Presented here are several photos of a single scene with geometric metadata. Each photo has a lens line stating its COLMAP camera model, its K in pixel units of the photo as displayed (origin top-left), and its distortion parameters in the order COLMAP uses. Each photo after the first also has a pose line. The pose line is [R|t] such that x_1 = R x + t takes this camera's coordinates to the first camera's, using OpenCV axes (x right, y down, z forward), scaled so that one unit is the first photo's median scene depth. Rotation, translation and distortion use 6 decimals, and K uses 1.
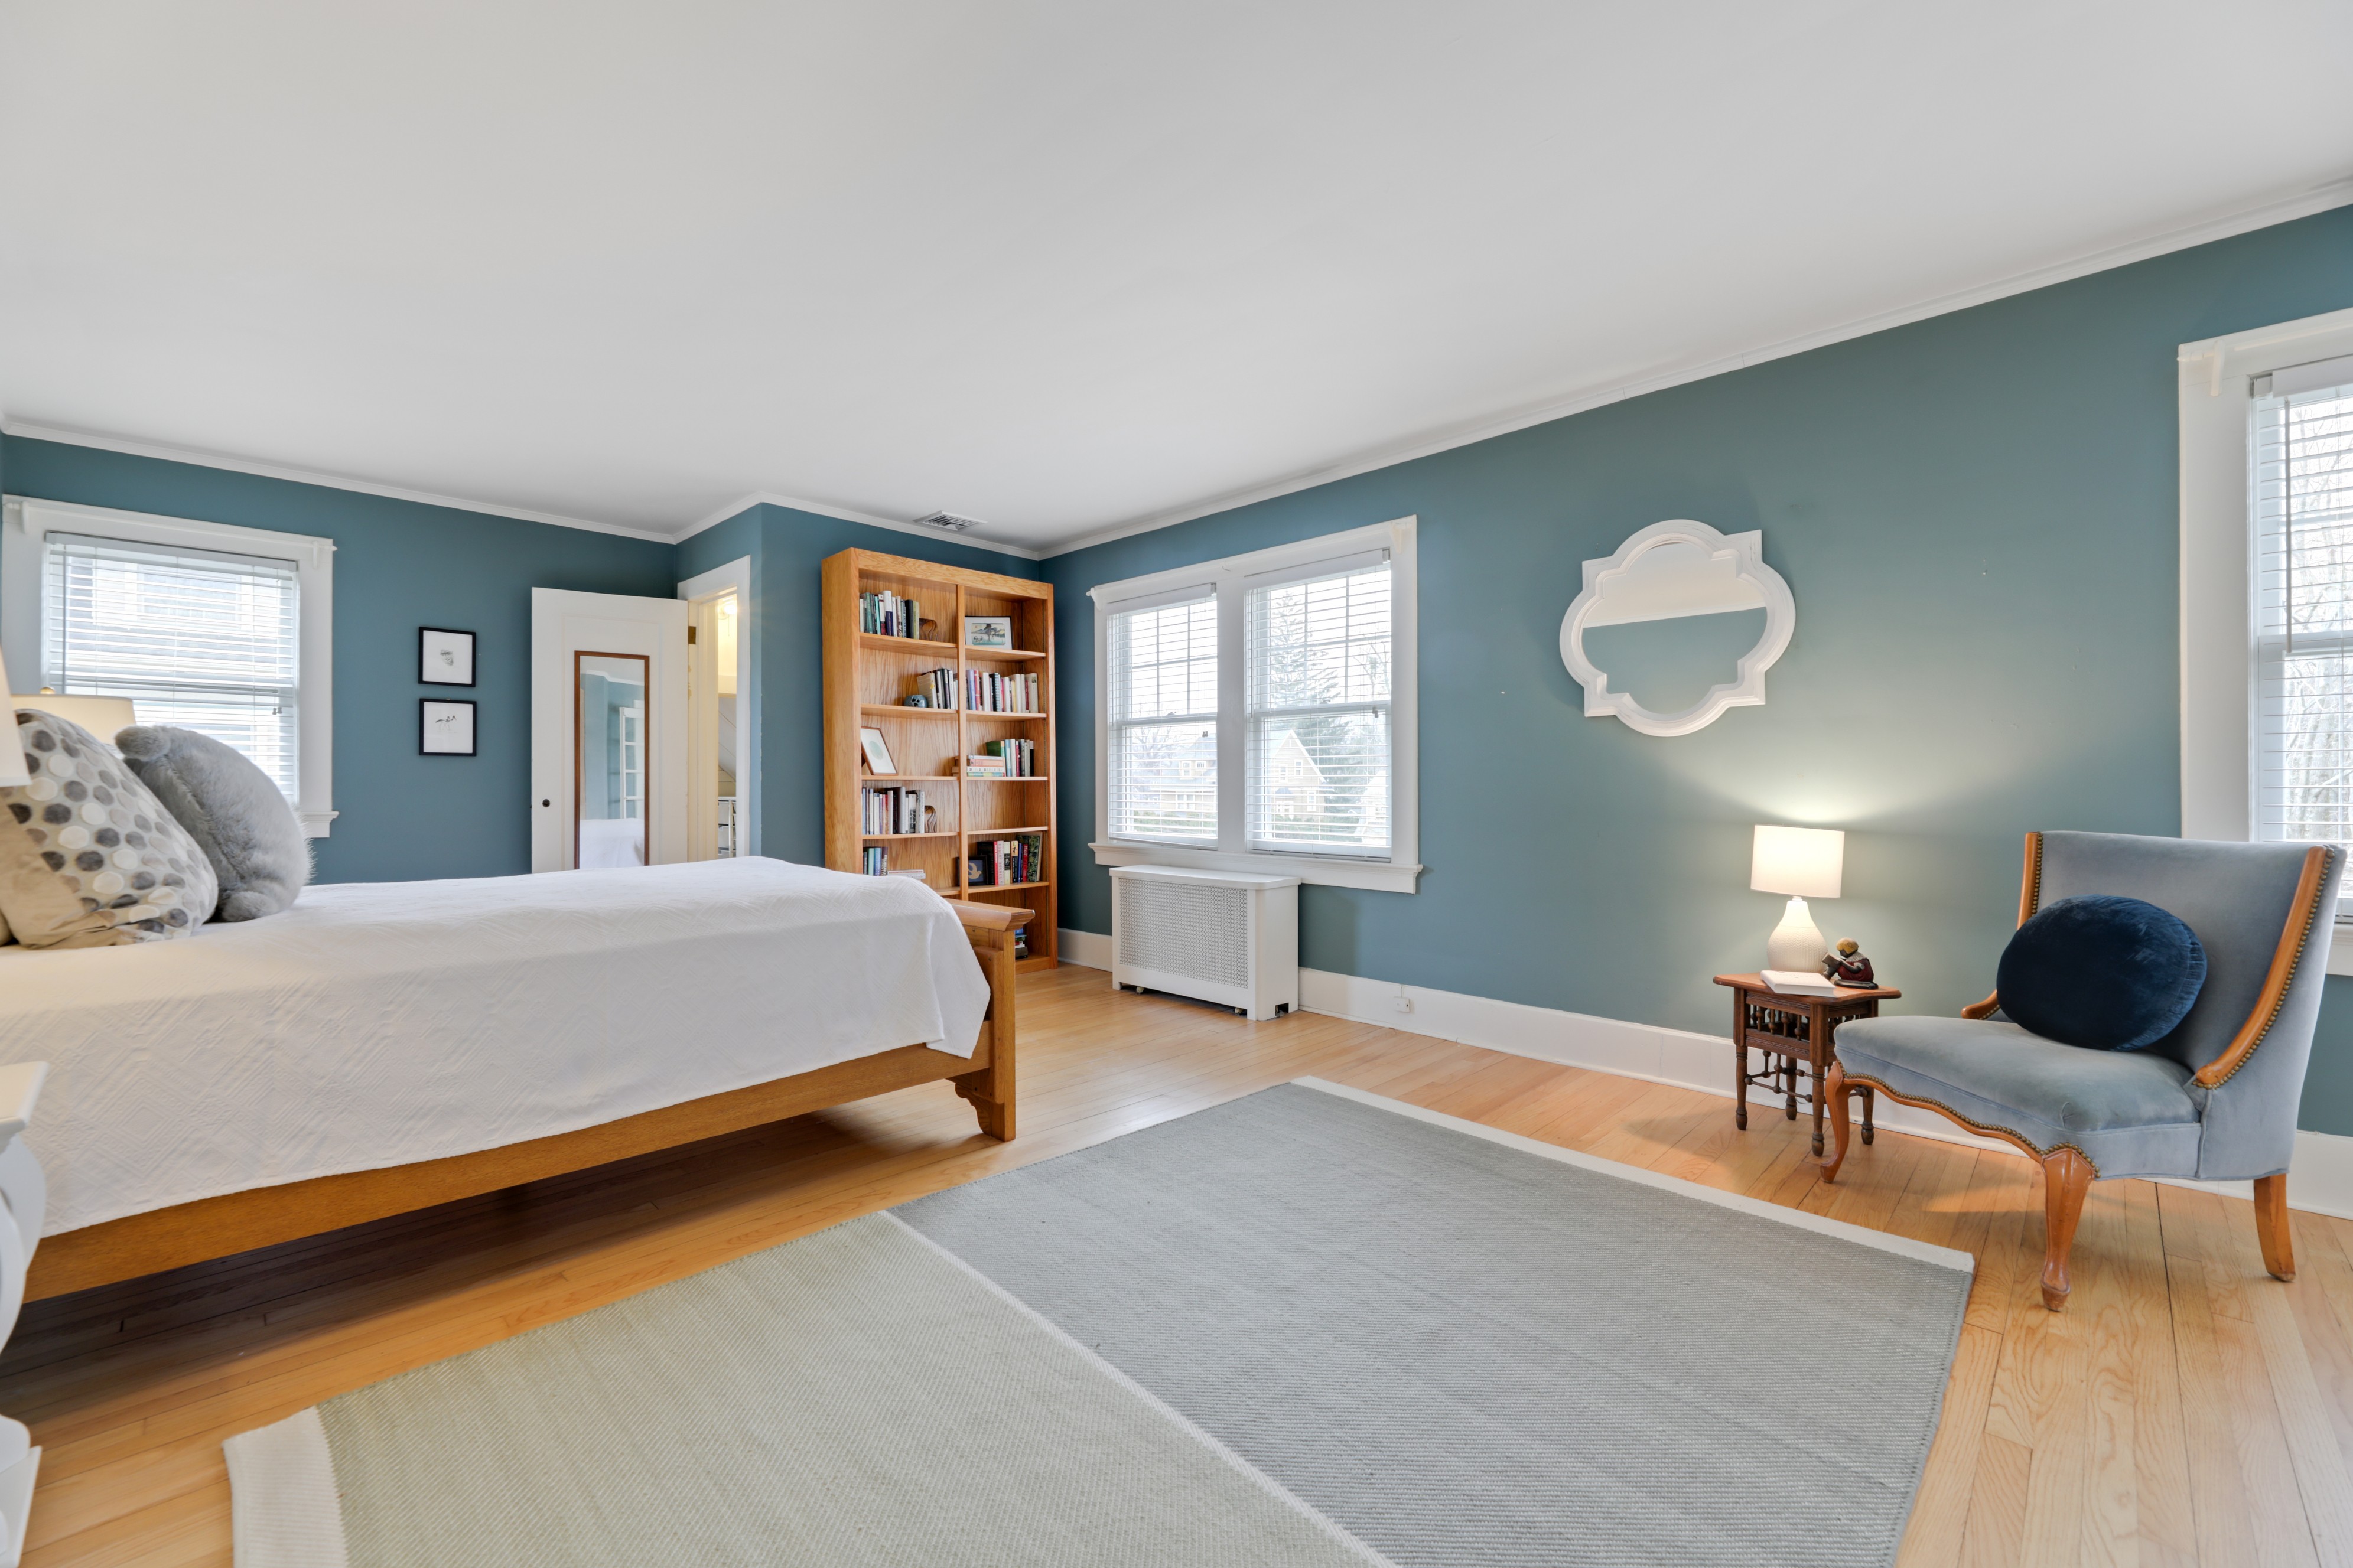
lens RADIAL K [[959.8, 0, 1169.9], [0, 959.8, 780.7], [0, 0, 1]] dist [0.003582, -0.005786]
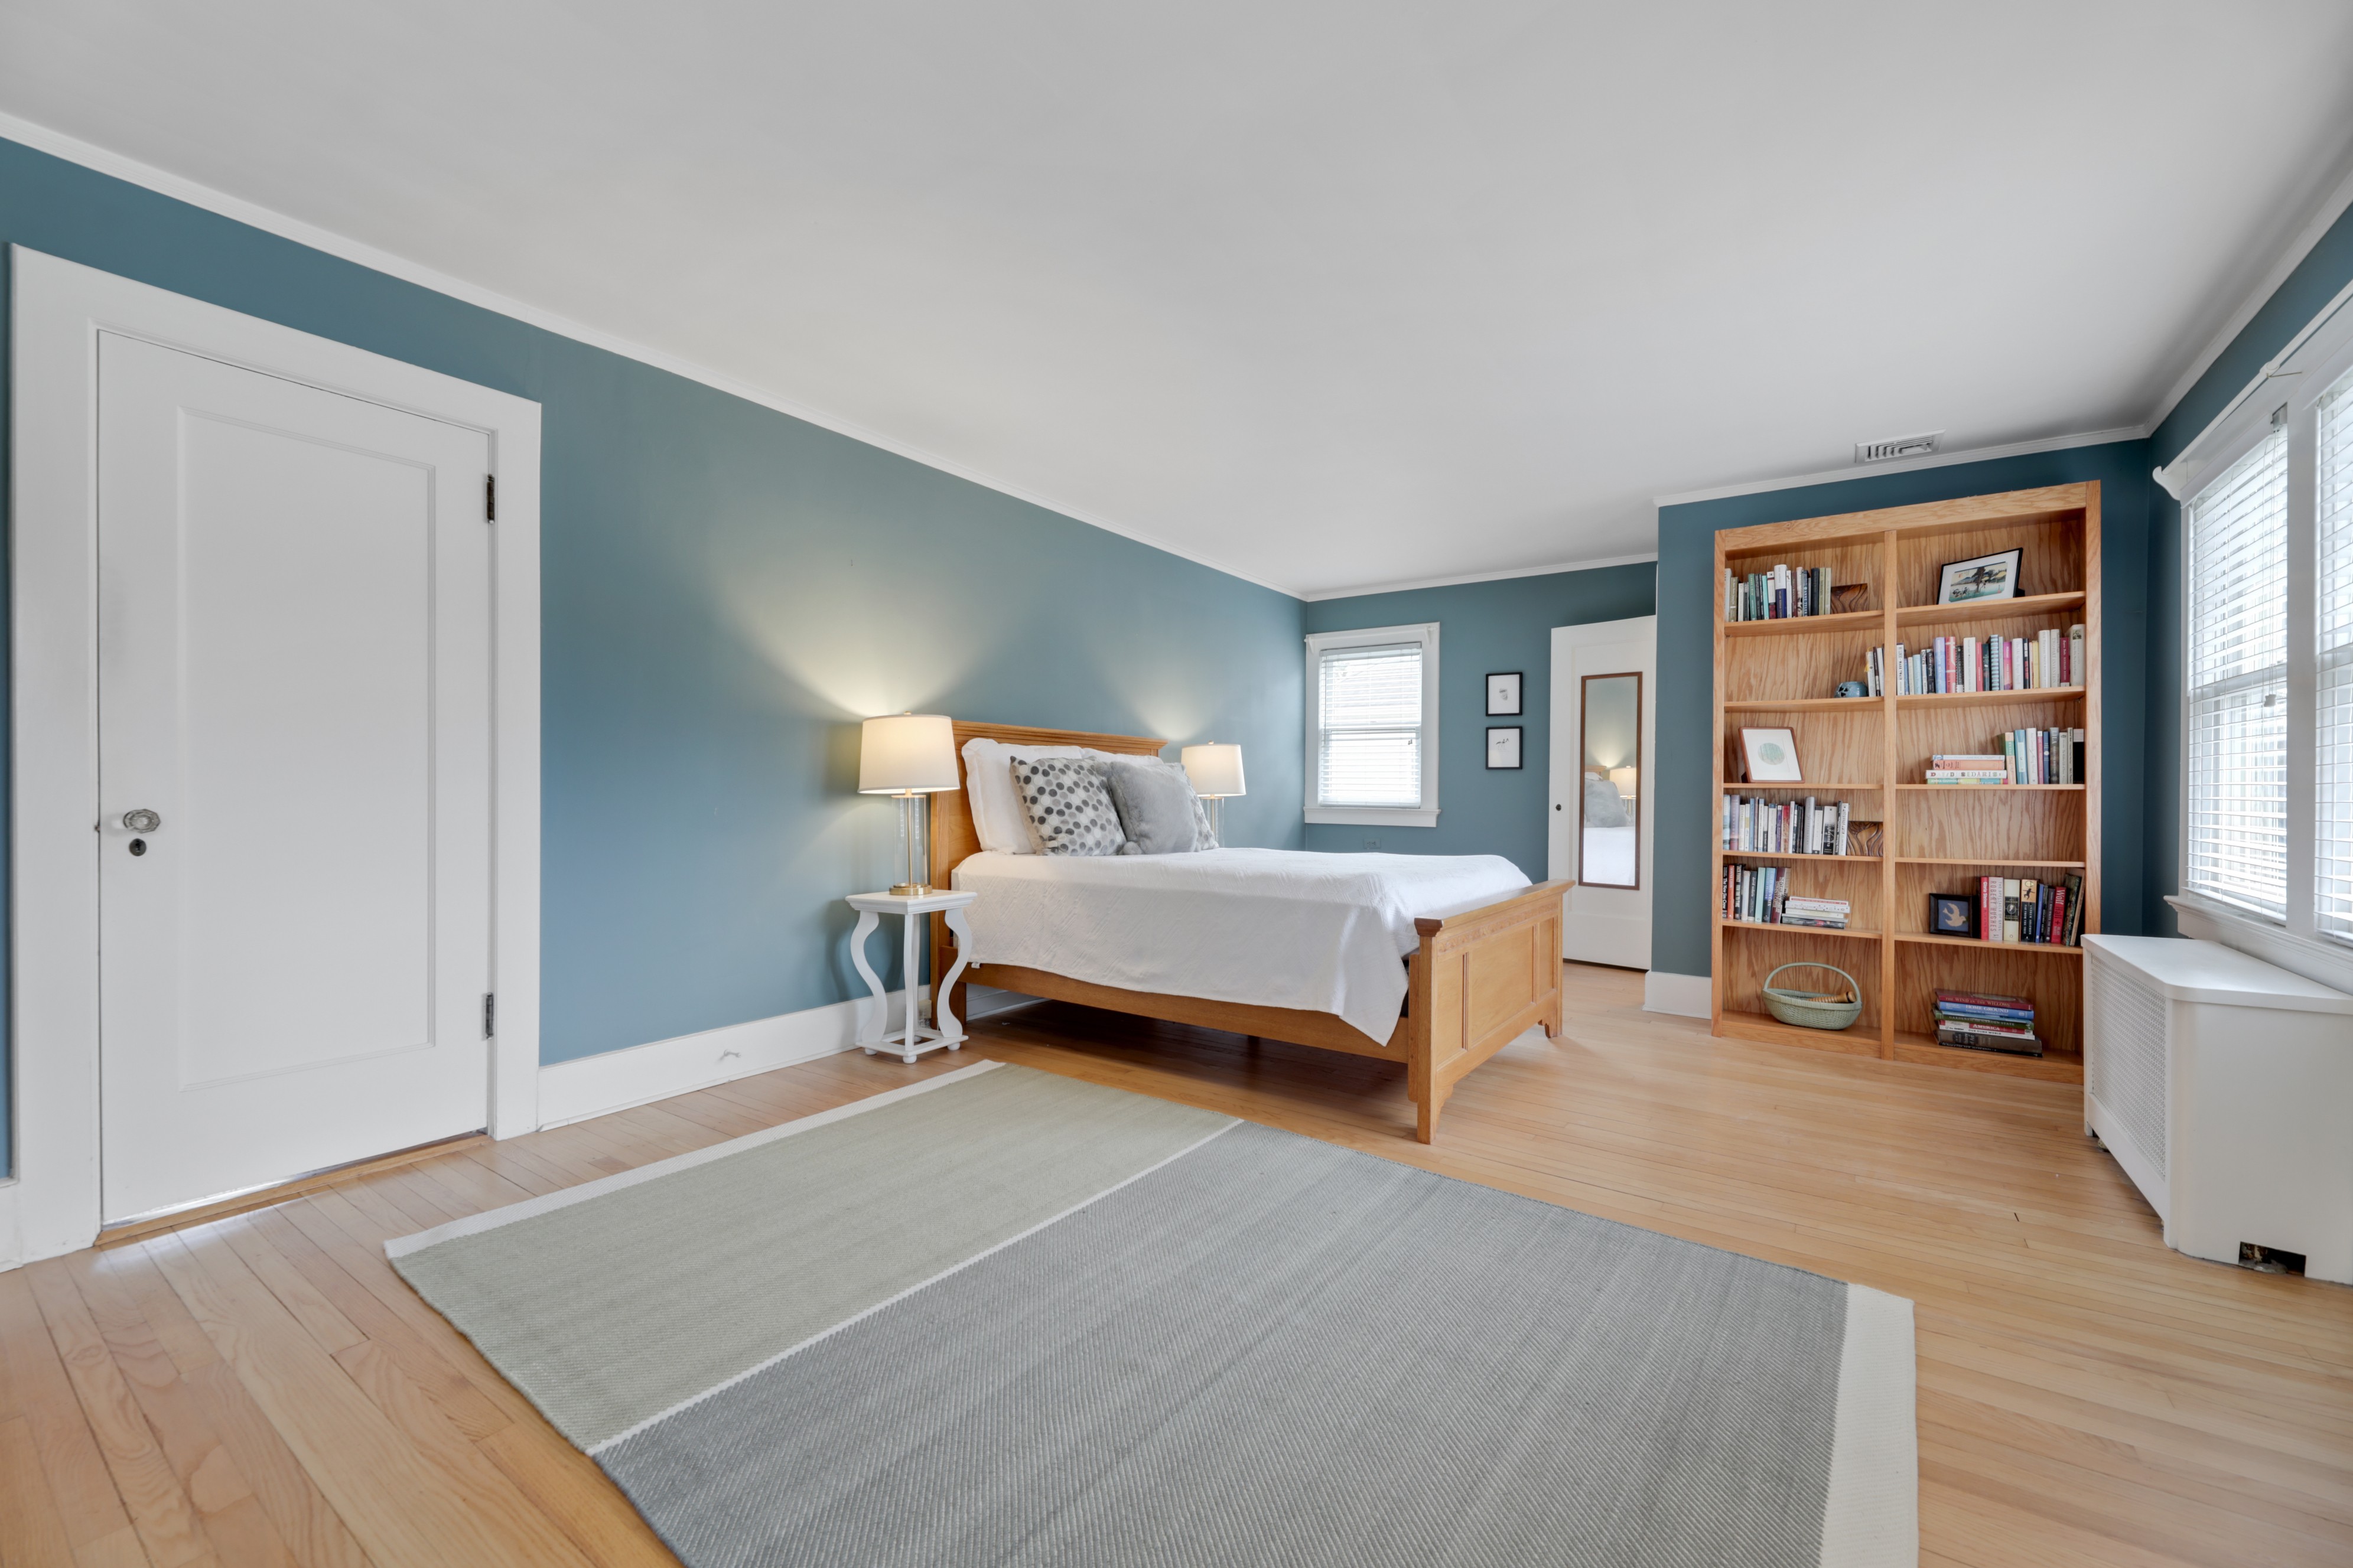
lens RADIAL K [[959.8, 0, 1160.6], [0, 959.8, 791.1], [0, 0, 1]] dist [0.003582, -0.005786]
pose [[0.151911, 0.004618, -0.988383, 0.462727], [-0.003863, 0.999984, 0.004079, 0.000153], [0.988387, 0.003198, 0.151926, 0.333980]]
